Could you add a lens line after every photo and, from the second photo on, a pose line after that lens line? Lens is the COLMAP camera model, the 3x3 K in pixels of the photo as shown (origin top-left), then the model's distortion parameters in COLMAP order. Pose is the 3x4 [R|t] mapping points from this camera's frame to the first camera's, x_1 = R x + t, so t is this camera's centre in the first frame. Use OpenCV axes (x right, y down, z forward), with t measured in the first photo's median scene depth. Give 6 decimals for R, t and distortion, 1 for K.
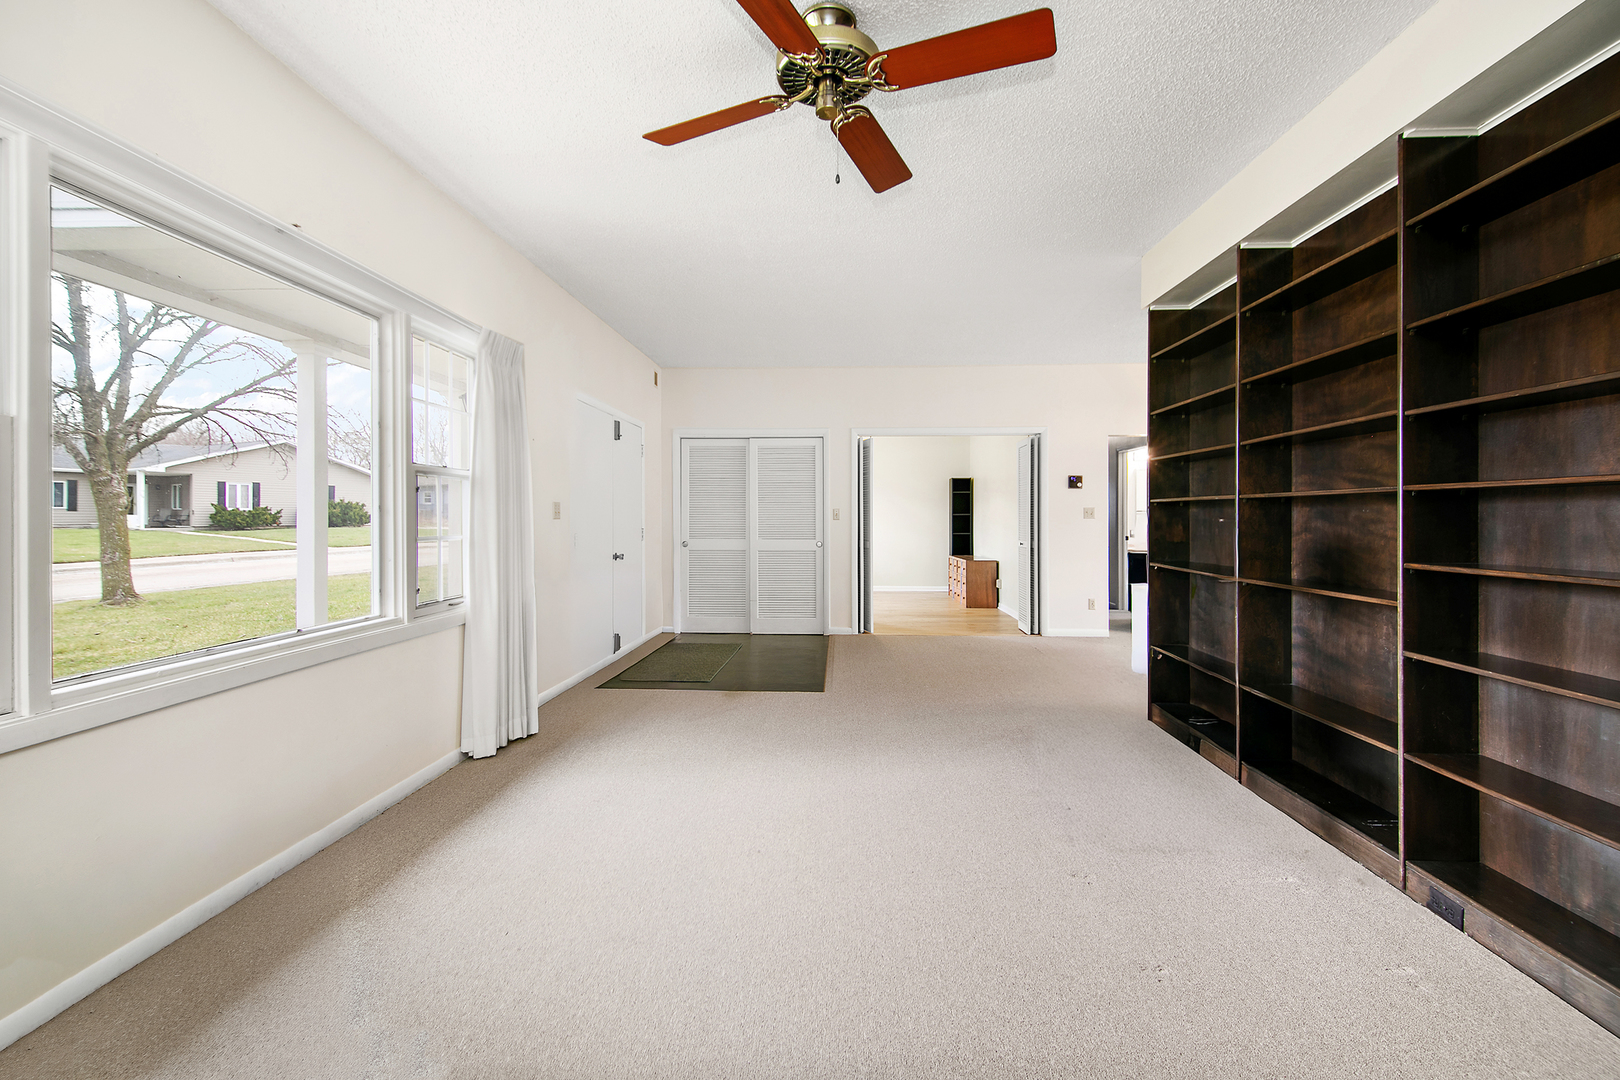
lens RADIAL K [[695.0, 0, 807.9], [0, 695.0, 528.5], [0, 0, 1]] dist [0.034794, -0.012458]
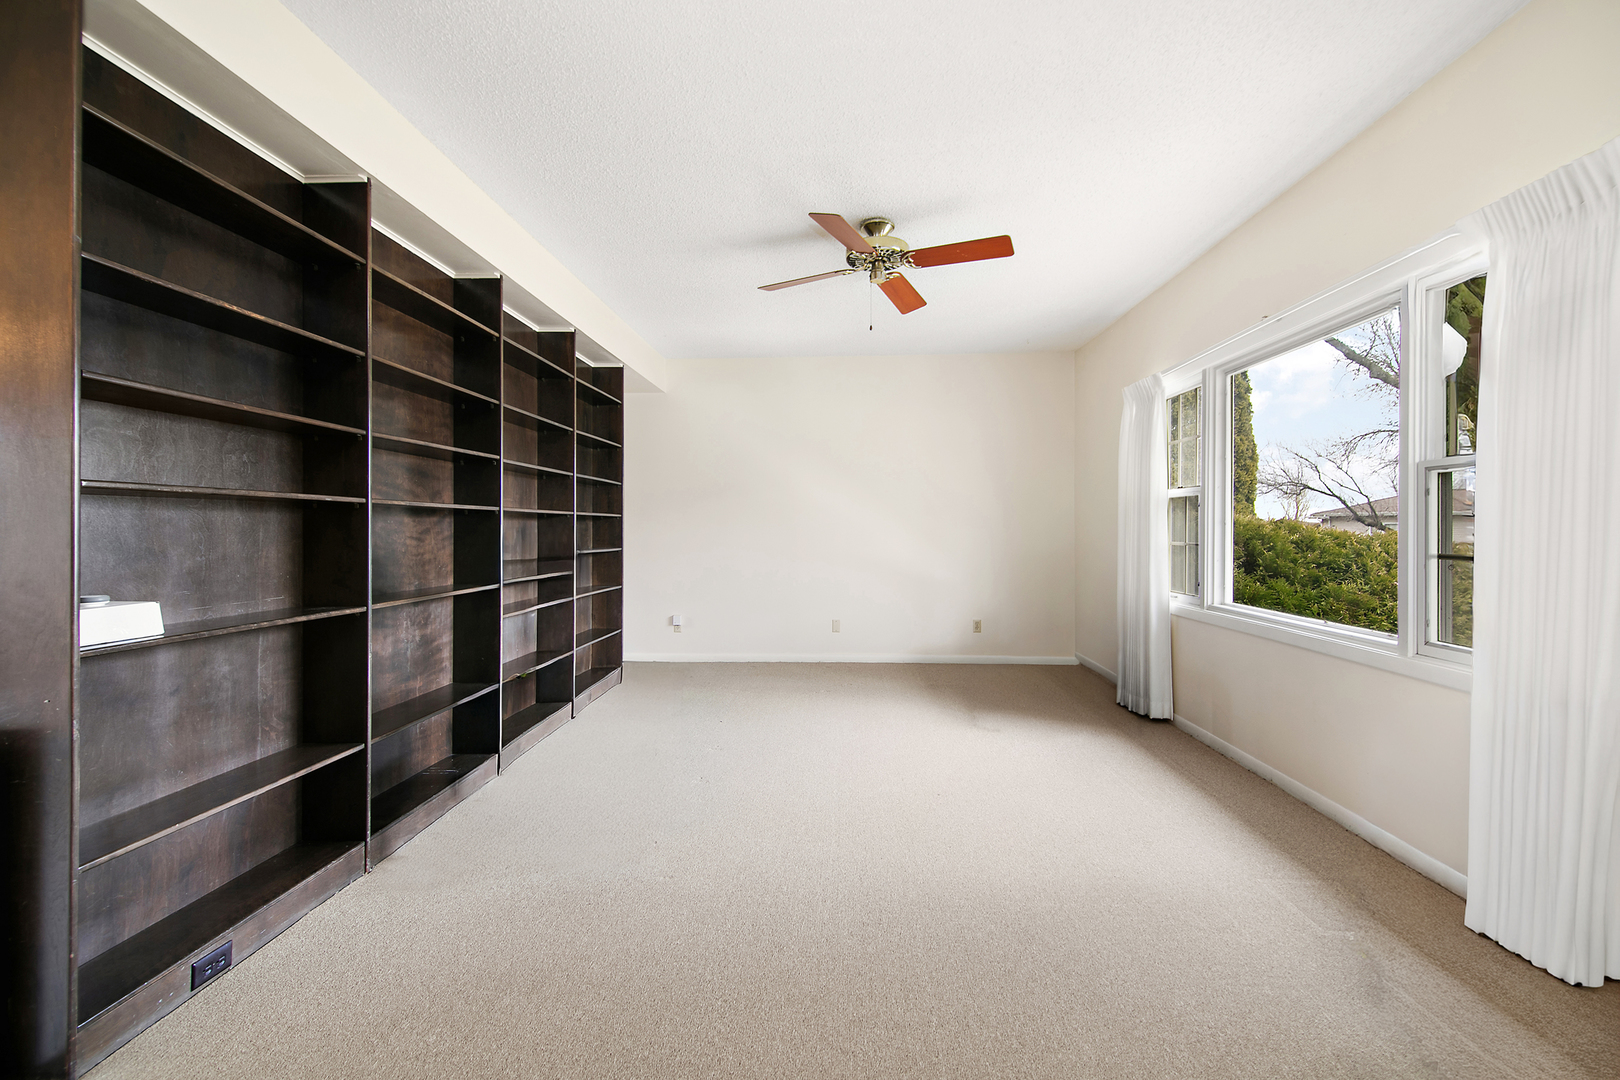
lens RADIAL K [[695.0, 0, 807.9], [0, 695.0, 528.5], [0, 0, 1]] dist [0.034794, -0.012458]
pose [[-0.999998, 0.001428, -0.001201, 0.150029], [0.001414, 0.999934, 0.011417, -0.025646], [0.001217, 0.011415, -0.999934, 2.066838]]
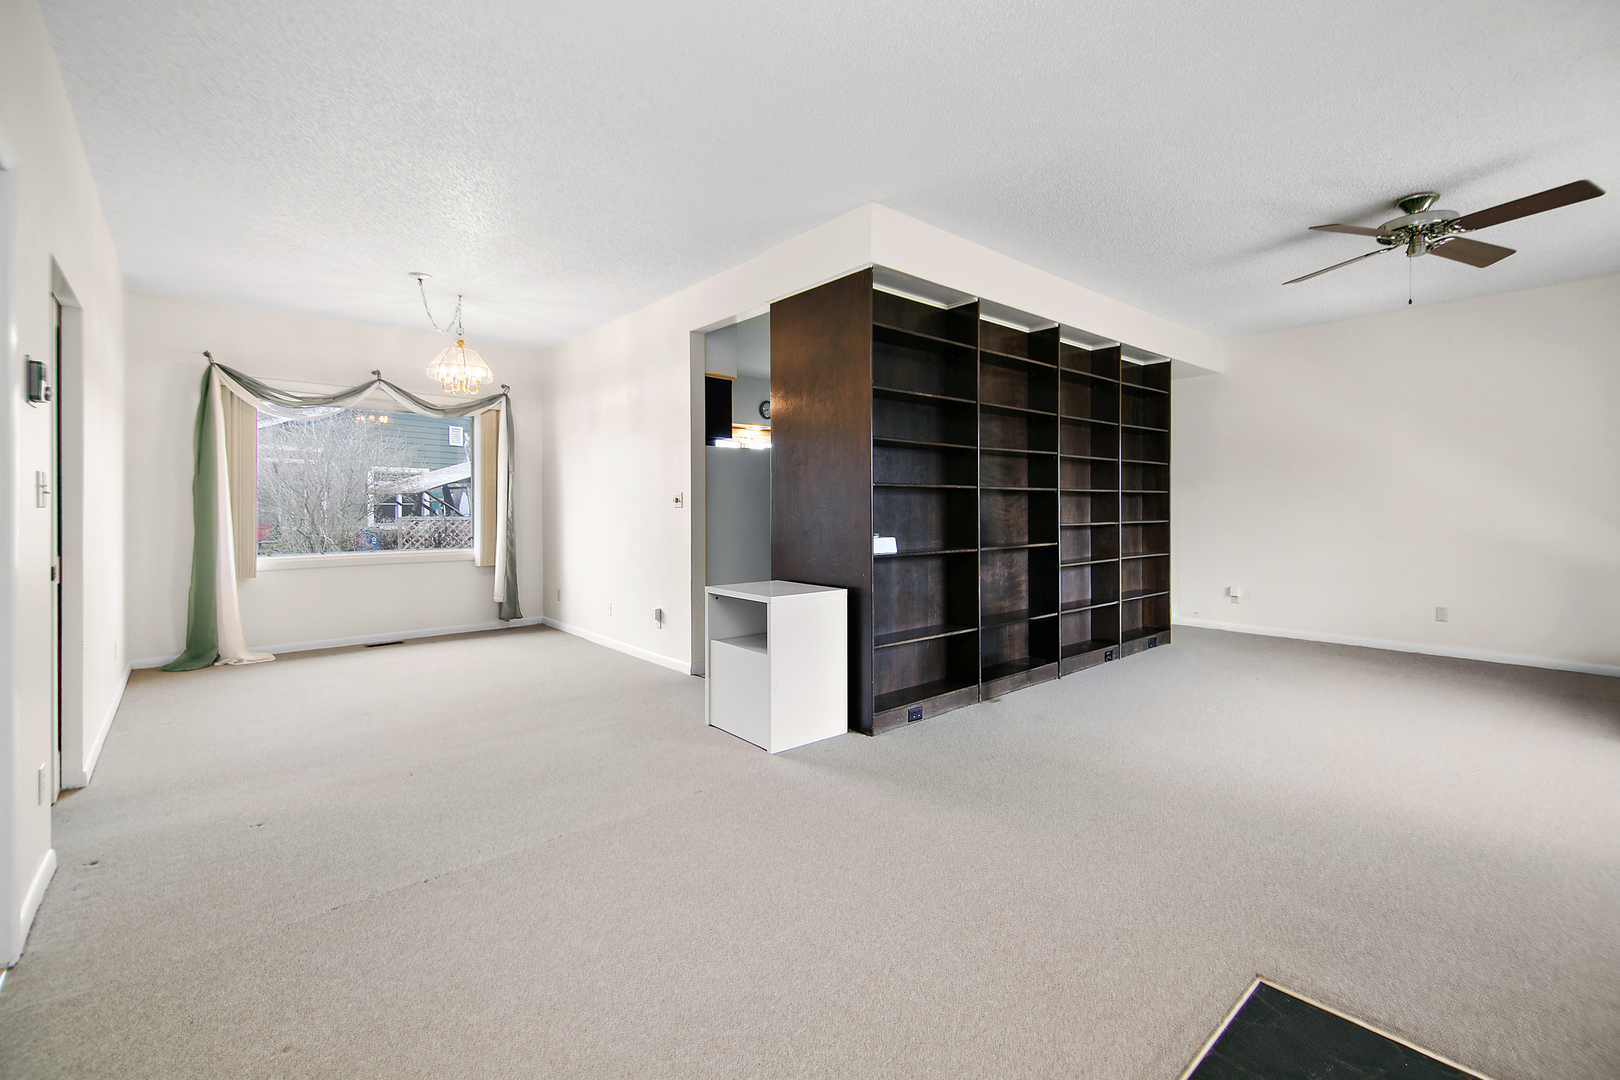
lens RADIAL K [[698.9, 0, 807.2], [0, 698.9, 501.4], [0, 0, 1]] dist [-0.000083, -0.000017]
pose [[-0.697239, 0.009123, 0.716780, -0.131723], [0.012910, 0.999917, -0.000168, -0.025208], [-0.716722, 0.009136, -0.697299, 2.513524]]
